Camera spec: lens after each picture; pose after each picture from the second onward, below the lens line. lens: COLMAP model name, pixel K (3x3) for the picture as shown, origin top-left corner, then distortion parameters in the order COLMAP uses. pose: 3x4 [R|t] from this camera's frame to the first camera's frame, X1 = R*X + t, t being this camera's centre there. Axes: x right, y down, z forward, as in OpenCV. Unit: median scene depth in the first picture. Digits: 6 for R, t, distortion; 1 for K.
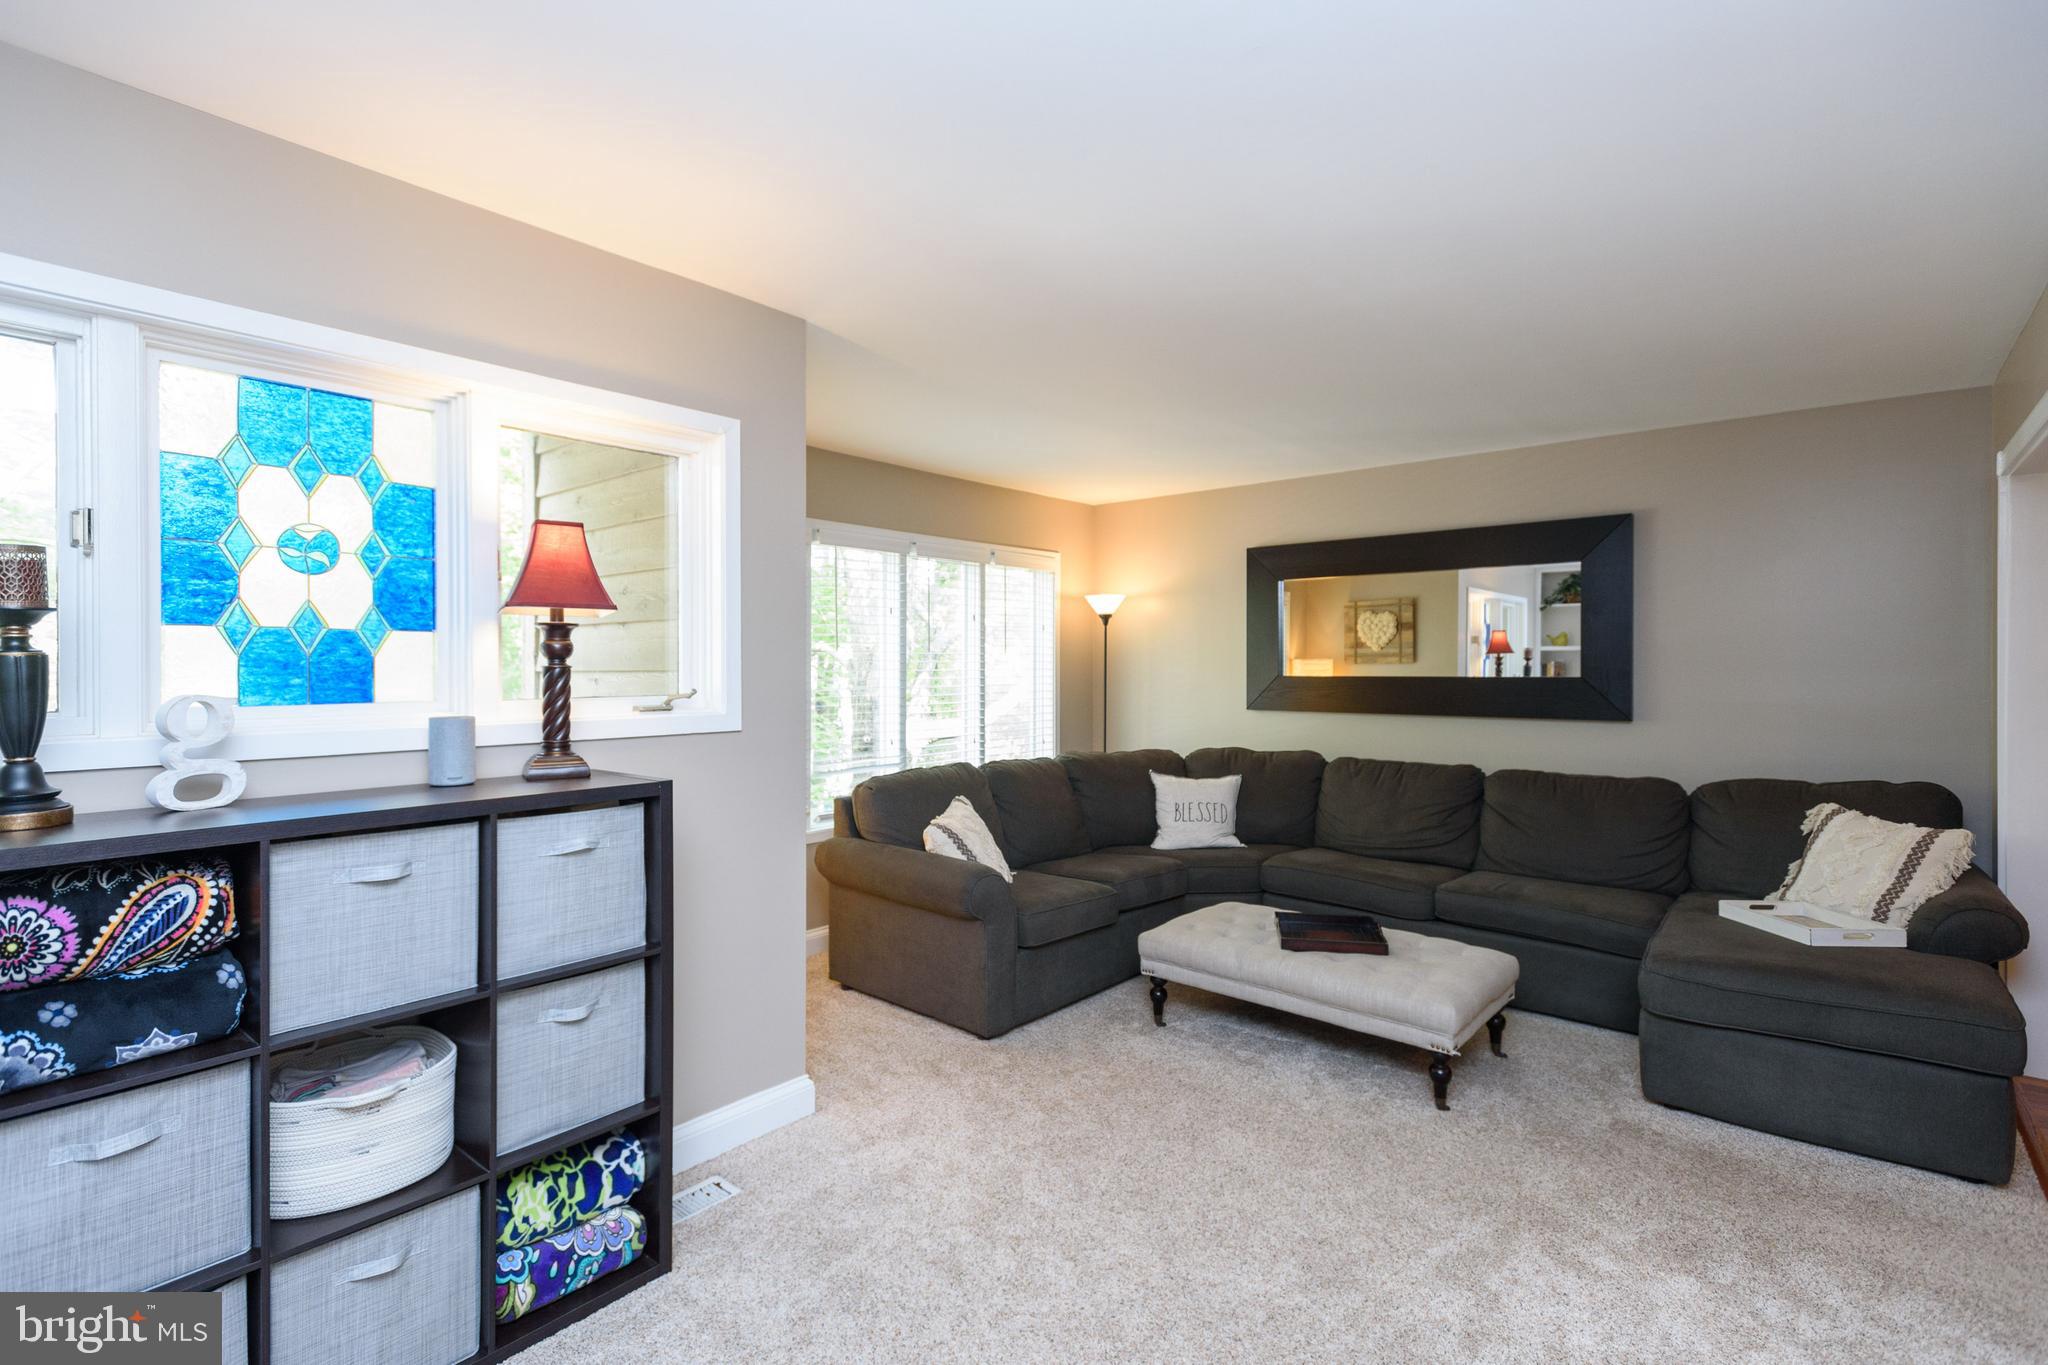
lens RADIAL K [[949.7, 0, 1025.2], [0, 949.7, 663.4], [0, 0, 1]] dist [0.021287, -0.007457]
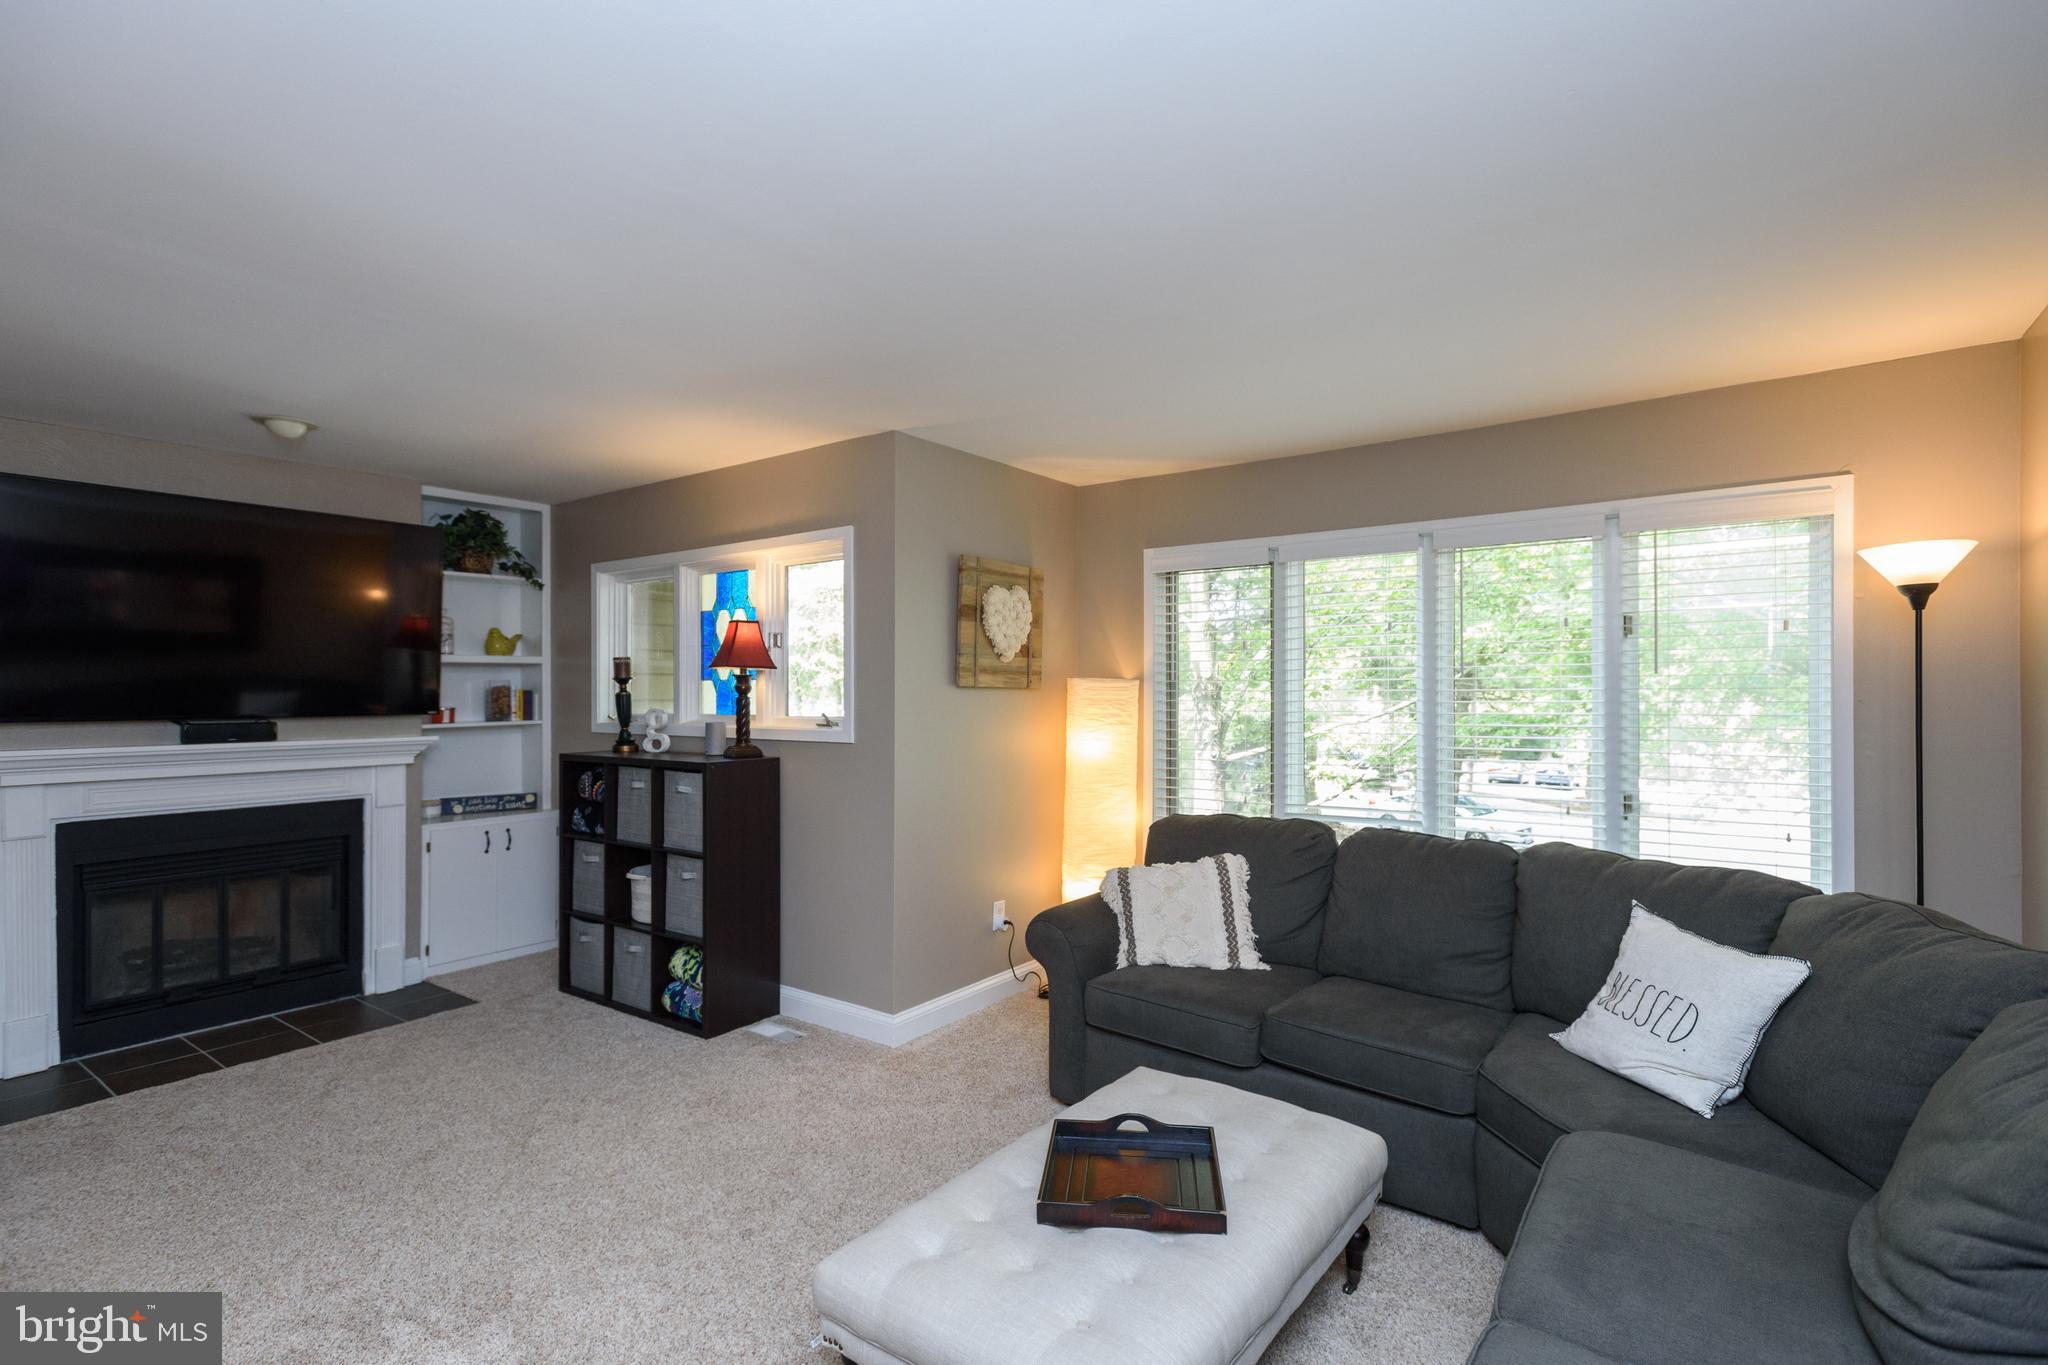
lens RADIAL K [[954.6, 0, 1034.1], [0, 954.6, 680.7], [0, 0, 1]] dist [0.023280, -0.000144]
pose [[0.071652, -0.012585, -0.997350, 1.379471], [0.005312, 0.999911, -0.012235, -0.004414], [0.997416, -0.004421, 0.071712, 1.413060]]
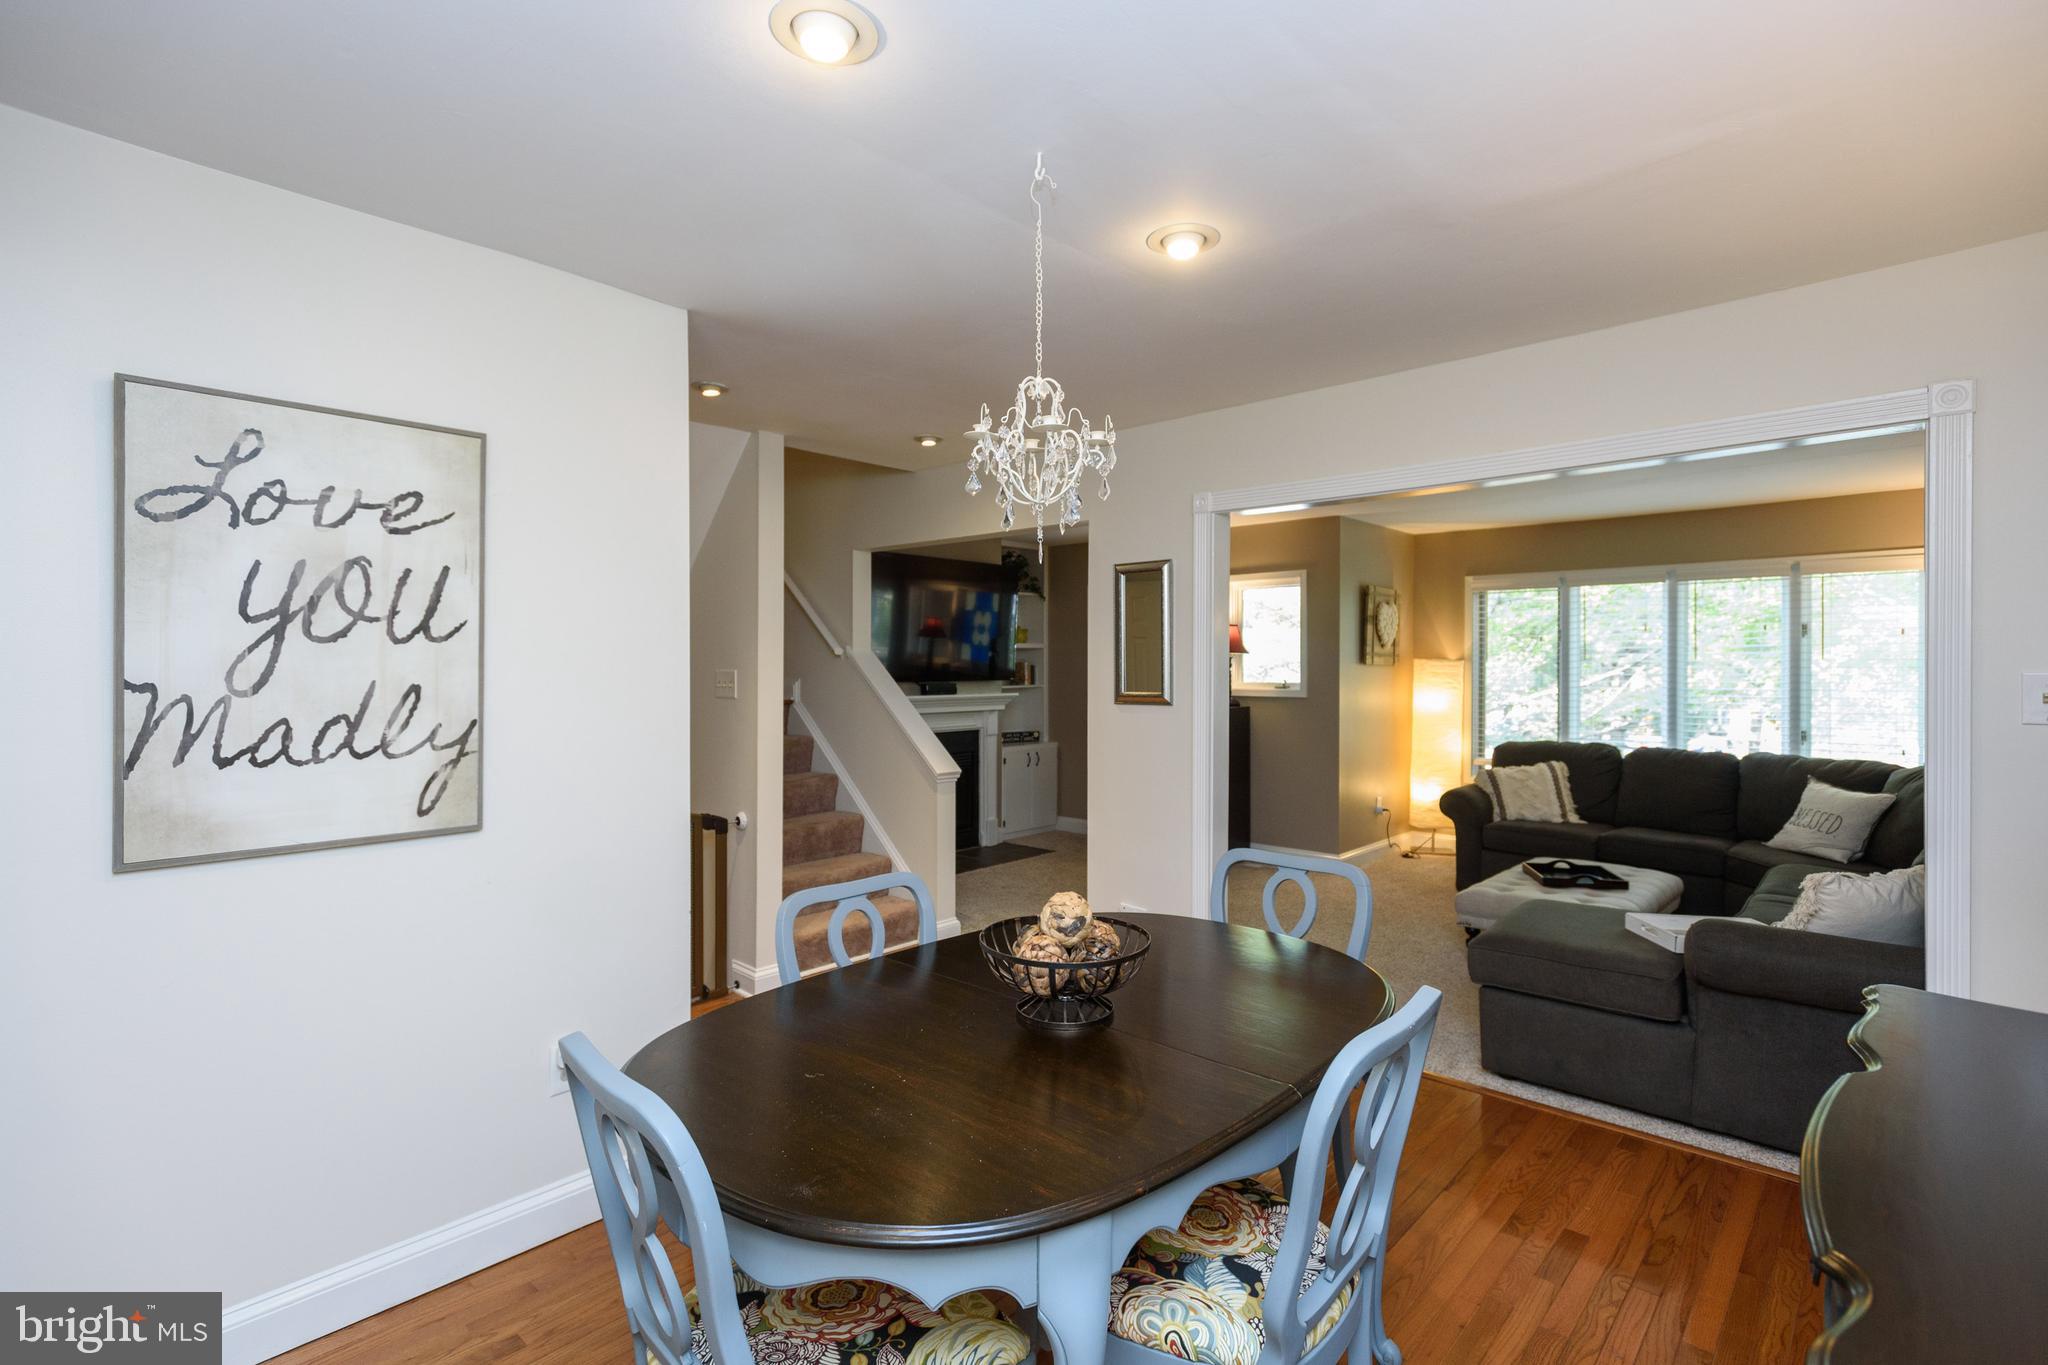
lens RADIAL K [[986.1, 0, 1027.6], [0, 986.1, 658.8], [0, 0, 1]] dist [0.026108, 0.000156]
pose [[-0.027265, -0.006734, -0.999606, 2.687982], [0.002002, 0.999975, -0.006791, -0.014597], [0.999626, -0.002186, -0.027251, 0.437306]]
